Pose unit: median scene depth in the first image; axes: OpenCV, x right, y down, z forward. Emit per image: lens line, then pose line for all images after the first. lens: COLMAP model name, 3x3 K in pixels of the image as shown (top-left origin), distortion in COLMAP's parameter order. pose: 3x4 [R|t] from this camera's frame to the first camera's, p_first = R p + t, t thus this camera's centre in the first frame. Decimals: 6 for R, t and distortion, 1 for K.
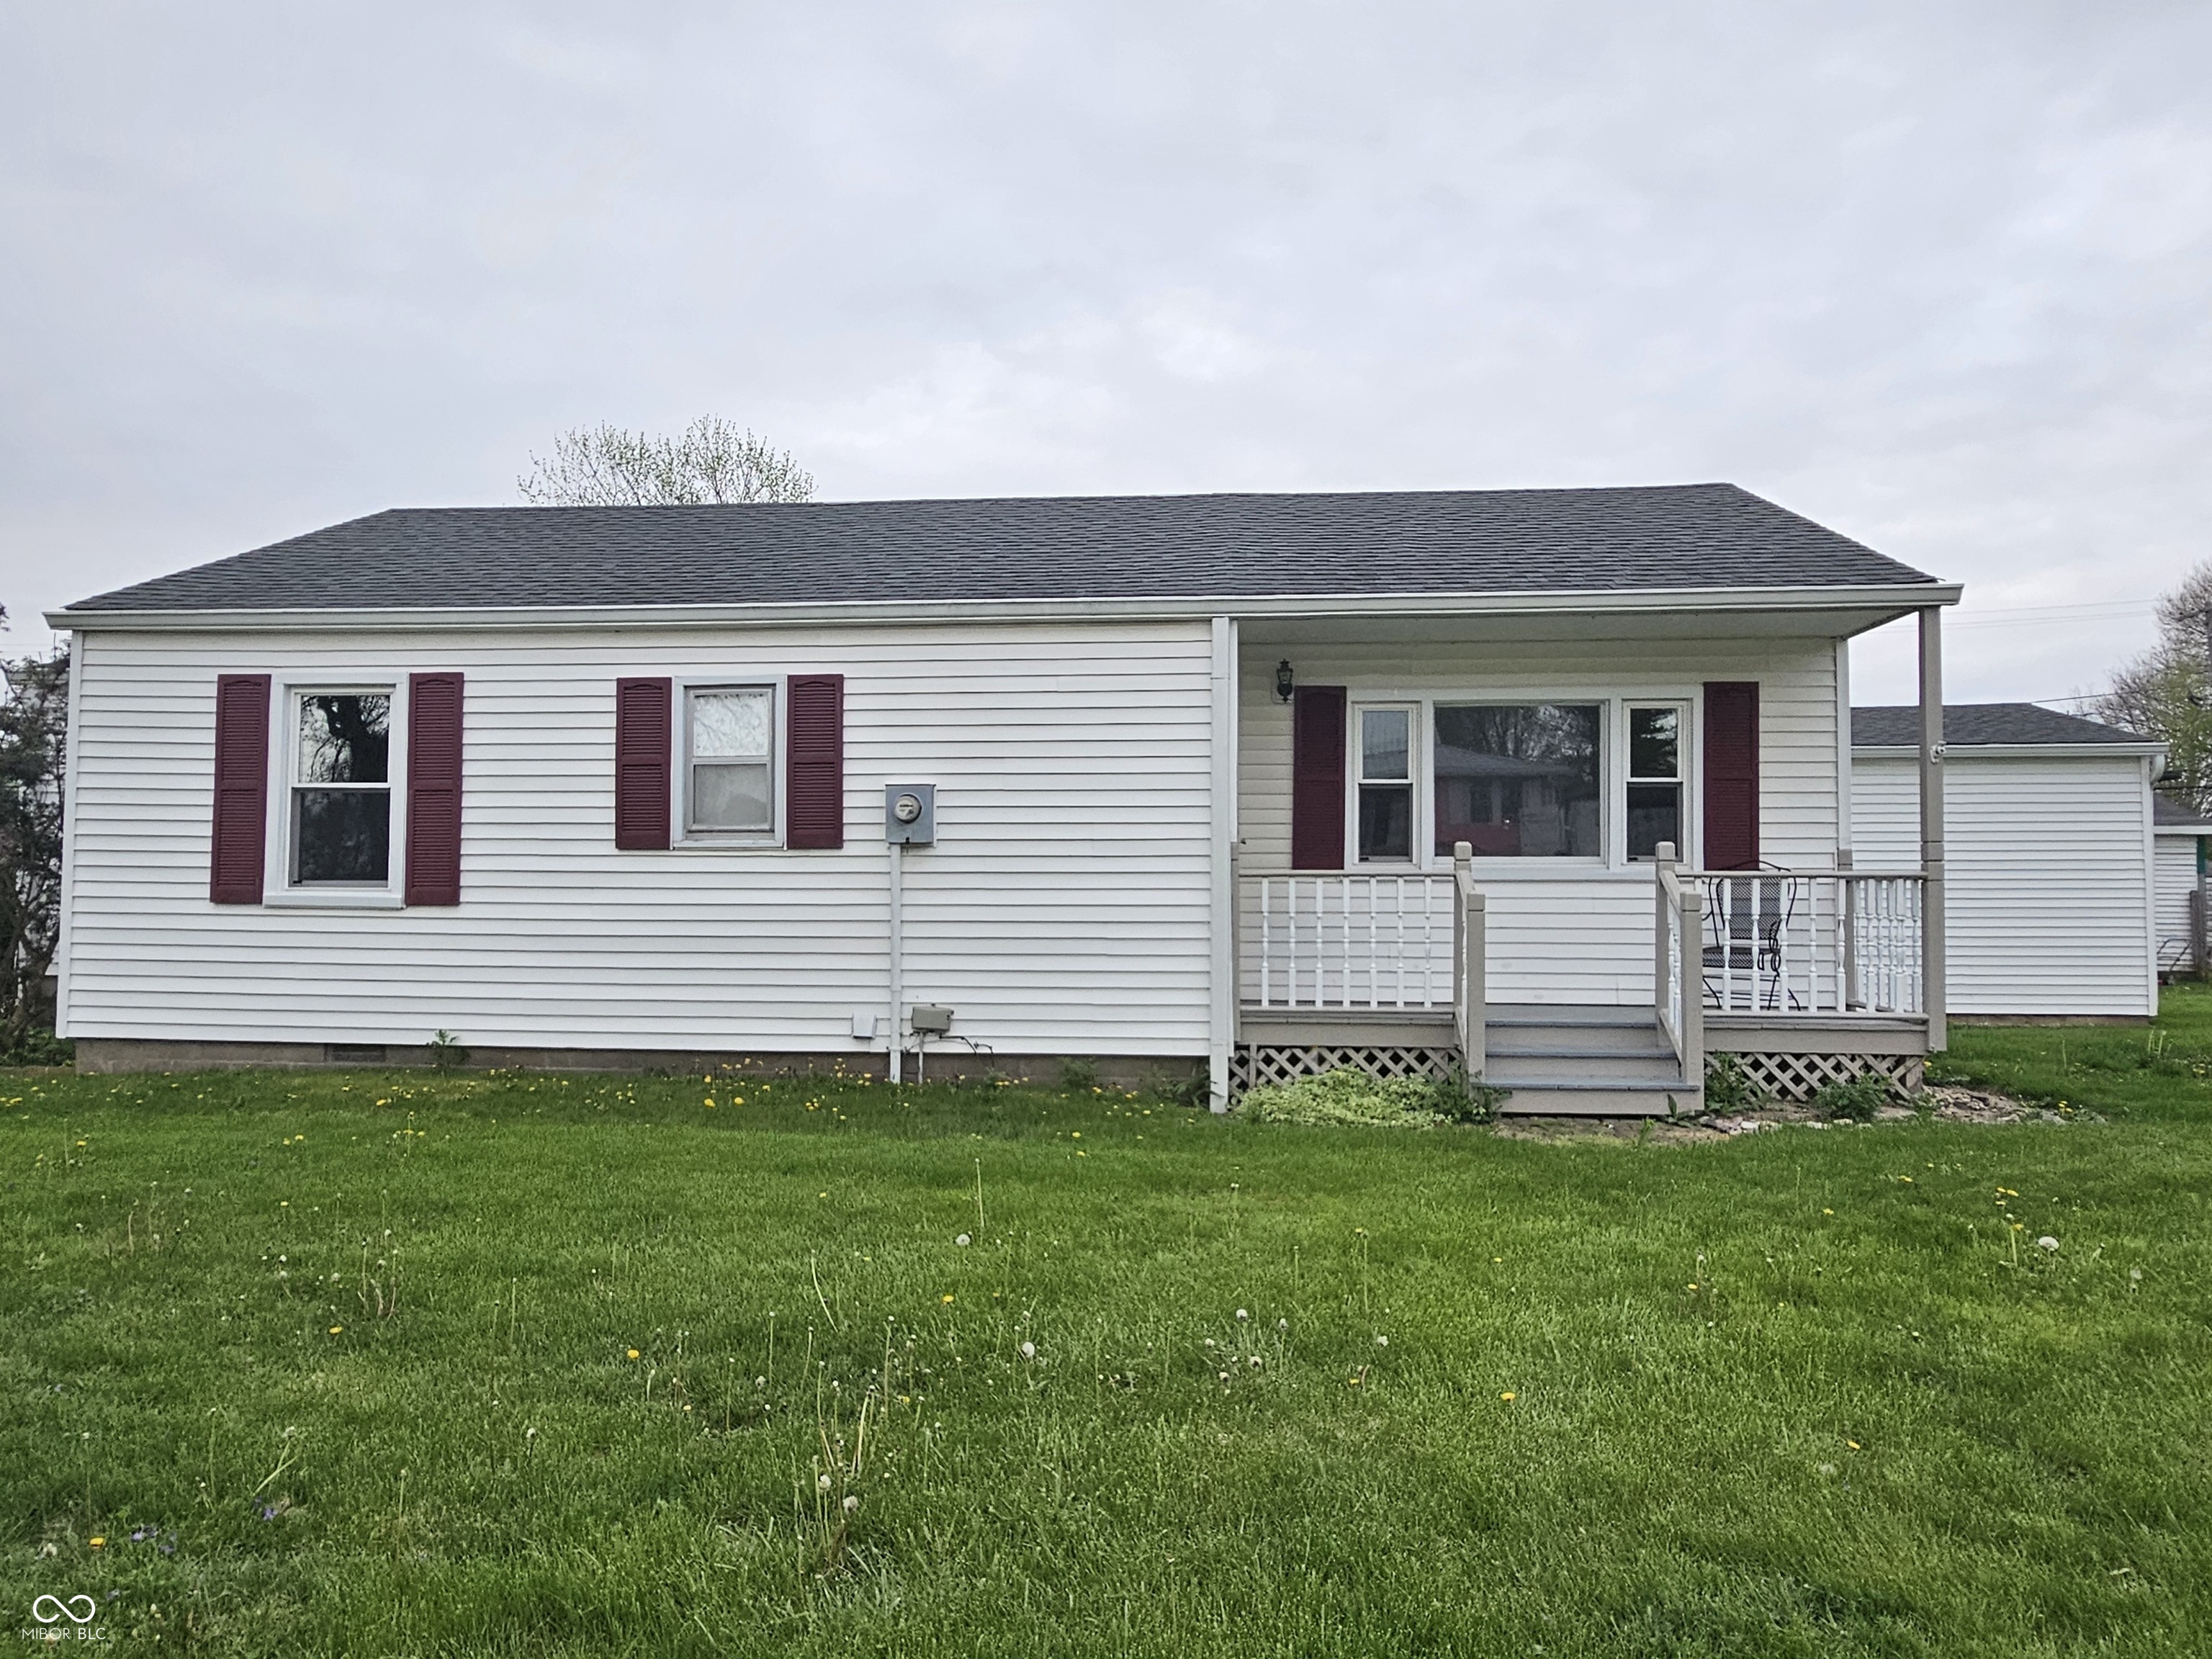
lens RADIAL K [[1460.1, 0, 1123.9], [0, 1460.1, 790.3], [0, 0, 1]] dist [-0.002375, -0.000286]
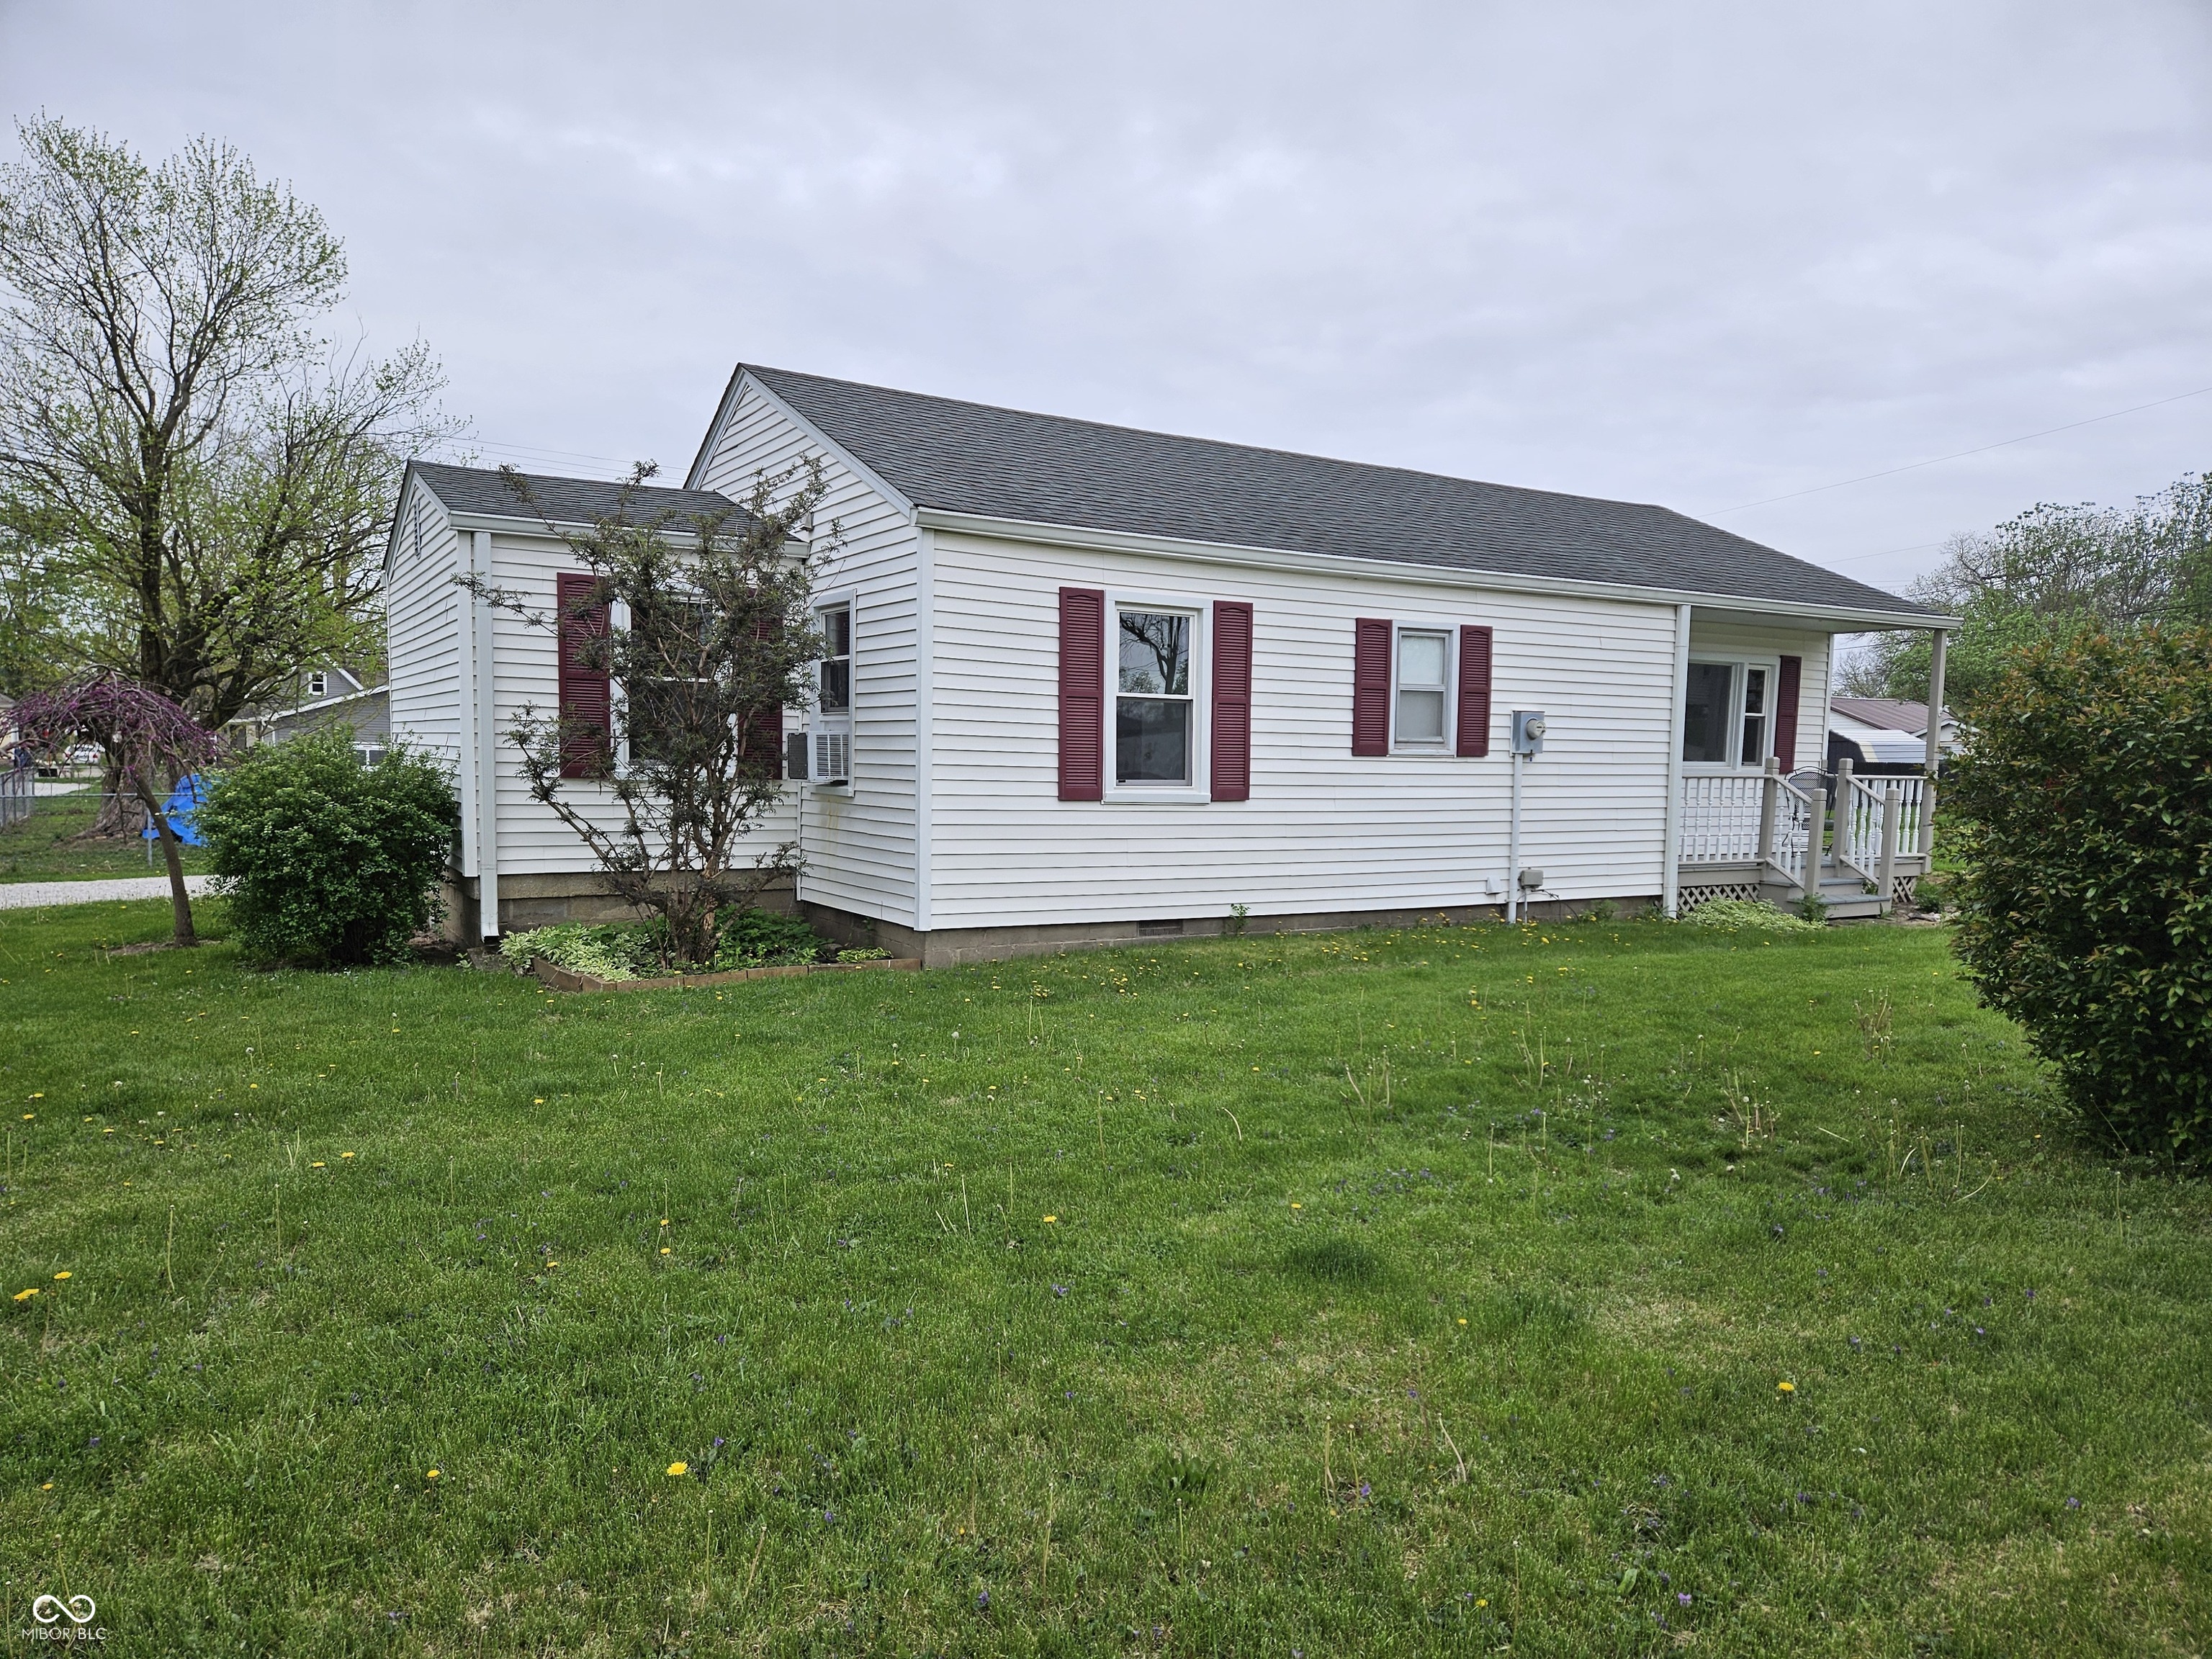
lens RADIAL K [[1483.5, 0, 1162.3], [0, 1483.5, 917.2], [0, 0, 1]] dist [0.015643, -0.000201]
pose [[0.802789, -0.052783, 0.593923, -1.245972], [-0.037926, 0.989537, 0.139205, 0.006276], [-0.595056, -0.134278, 0.792387, 0.059765]]
